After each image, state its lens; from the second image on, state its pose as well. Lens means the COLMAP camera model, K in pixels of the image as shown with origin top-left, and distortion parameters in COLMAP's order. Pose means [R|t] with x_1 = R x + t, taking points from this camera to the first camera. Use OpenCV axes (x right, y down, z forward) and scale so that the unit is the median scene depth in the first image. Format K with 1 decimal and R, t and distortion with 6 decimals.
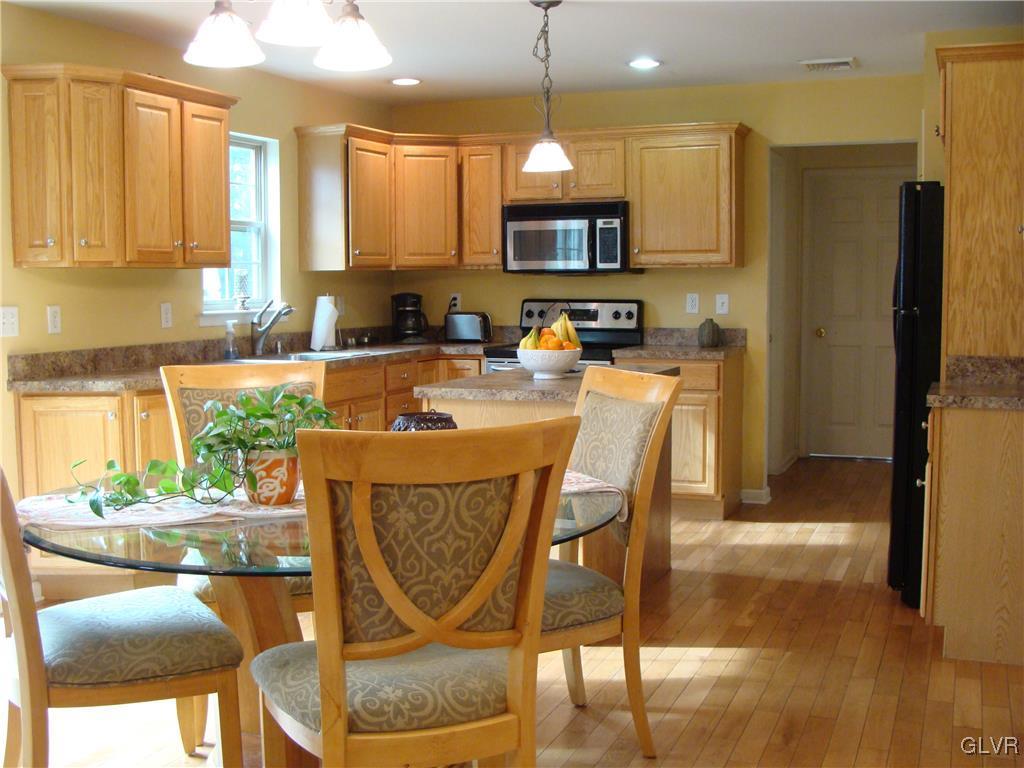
lens RADIAL K [[1156.2, 0, 509.0], [0, 1156.2, 384.8], [0, 0, 1]] dist [-0.145833, 0.000000]
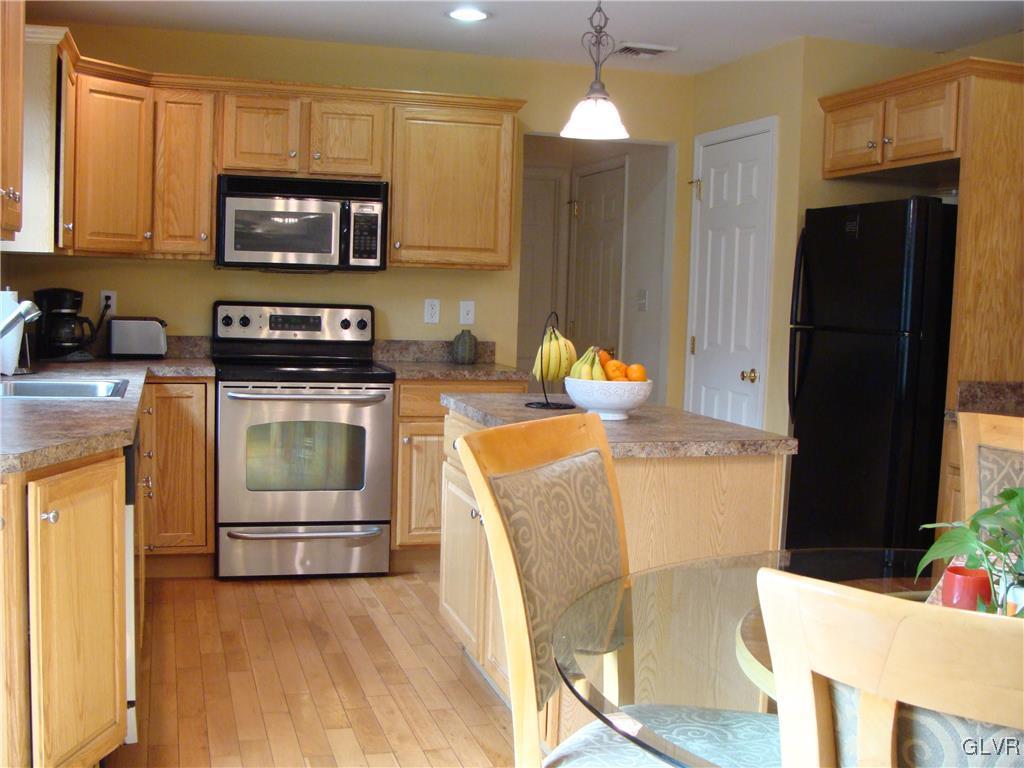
lens RADIAL K [[1156.2, 0, 509.1], [0, 1156.2, 401.9], [0, 0, 1]] dist [-0.145833, 0.000000]
pose [[0.777755, -0.027517, 0.627965, -0.359124], [0.016660, 0.999593, 0.023168, -0.025830], [-0.628347, -0.007557, 0.777897, 0.346424]]
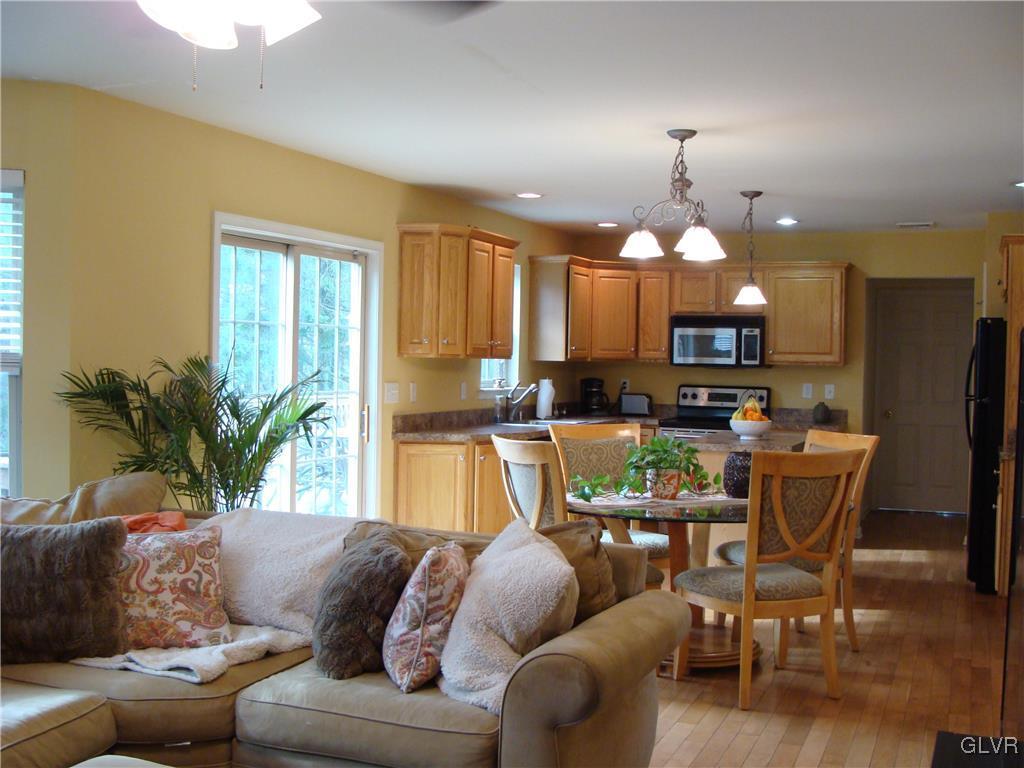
lens RADIAL K [[1156.2, 0, 512.0], [0, 1156.2, 387.2], [0, 0, 1]] dist [-0.145833, 0.000000]
pose [[0.999713, 0.023942, 0.000554, -0.212808], [-0.023857, 0.997649, -0.064240, 0.023035], [-0.002091, 0.064208, 0.997934, -0.393789]]
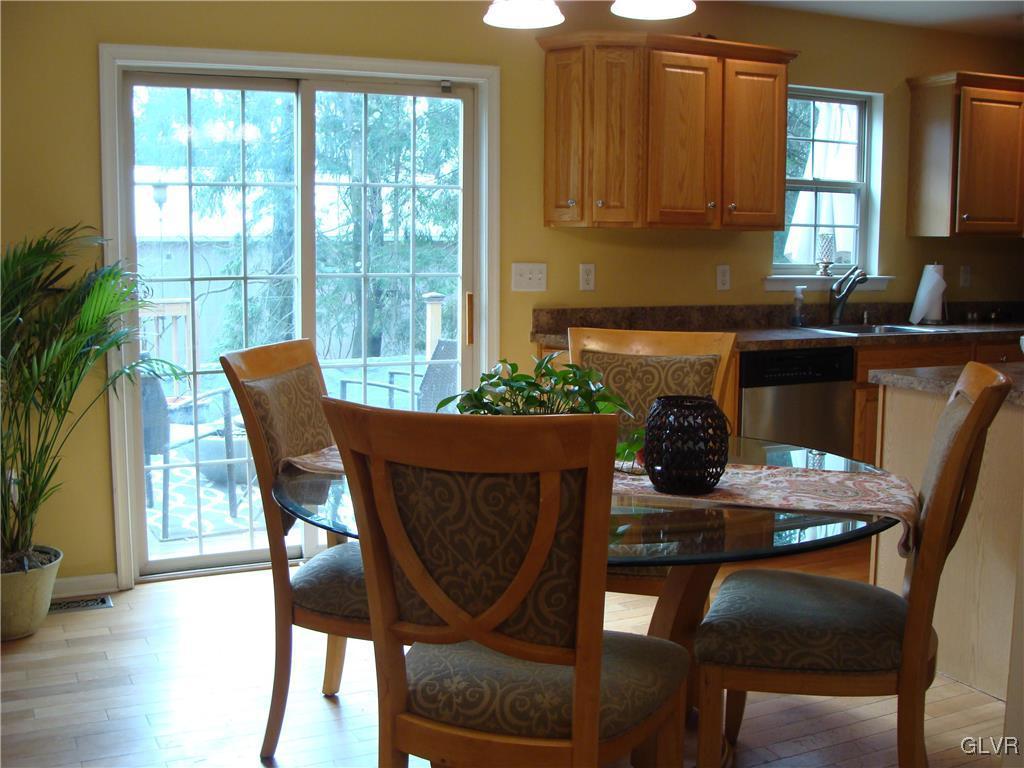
lens RADIAL K [[1156.2, 0, 506.2], [0, 1156.2, 381.0], [0, 0, 1]] dist [-0.145833, 0.000000]
pose [[0.746217, 0.090582, -0.659512, 0.197521], [-0.069276, 0.995887, 0.058400, -0.014847], [0.662089, 0.002109, 0.749422, 0.114110]]
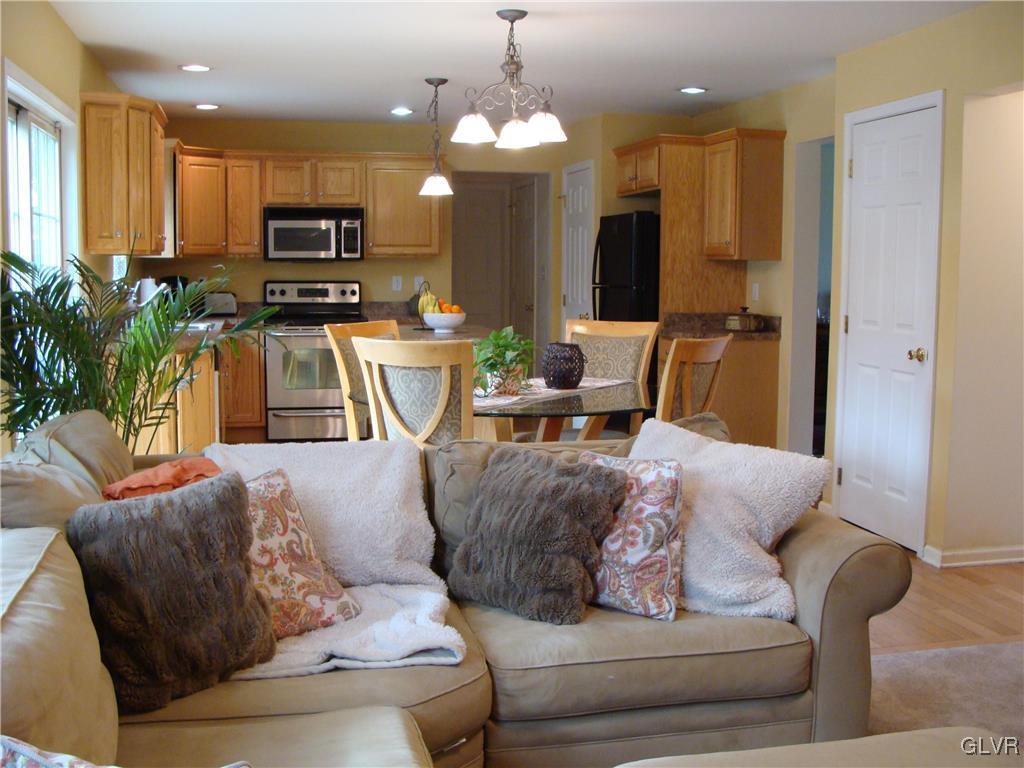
lens RADIAL K [[1156.2, 0, 507.4], [0, 1156.2, 376.5], [0, 0, 1]] dist [-0.145833, 0.000000]
pose [[0.821007, -0.044826, 0.569156, -0.570446], [0.039674, 0.998982, 0.021450, 0.016798], [-0.569538, 0.004970, 0.821950, -0.216847]]
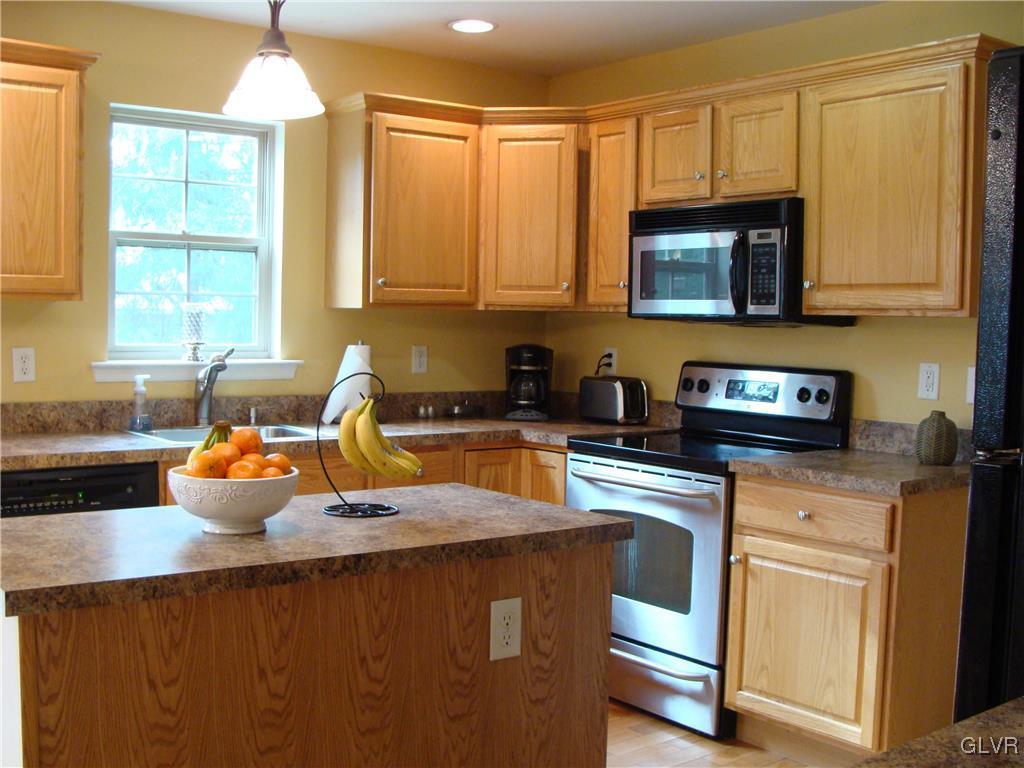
lens RADIAL K [[1156.2, 0, 512.2], [0, 1156.2, 394.3], [0, 0, 1]] dist [-0.145833, 0.000000]
pose [[0.866198, 0.055426, -0.496617, 0.284345], [-0.069534, 0.997530, -0.009951, -0.049944], [0.494839, 0.043151, 0.867913, 0.472882]]
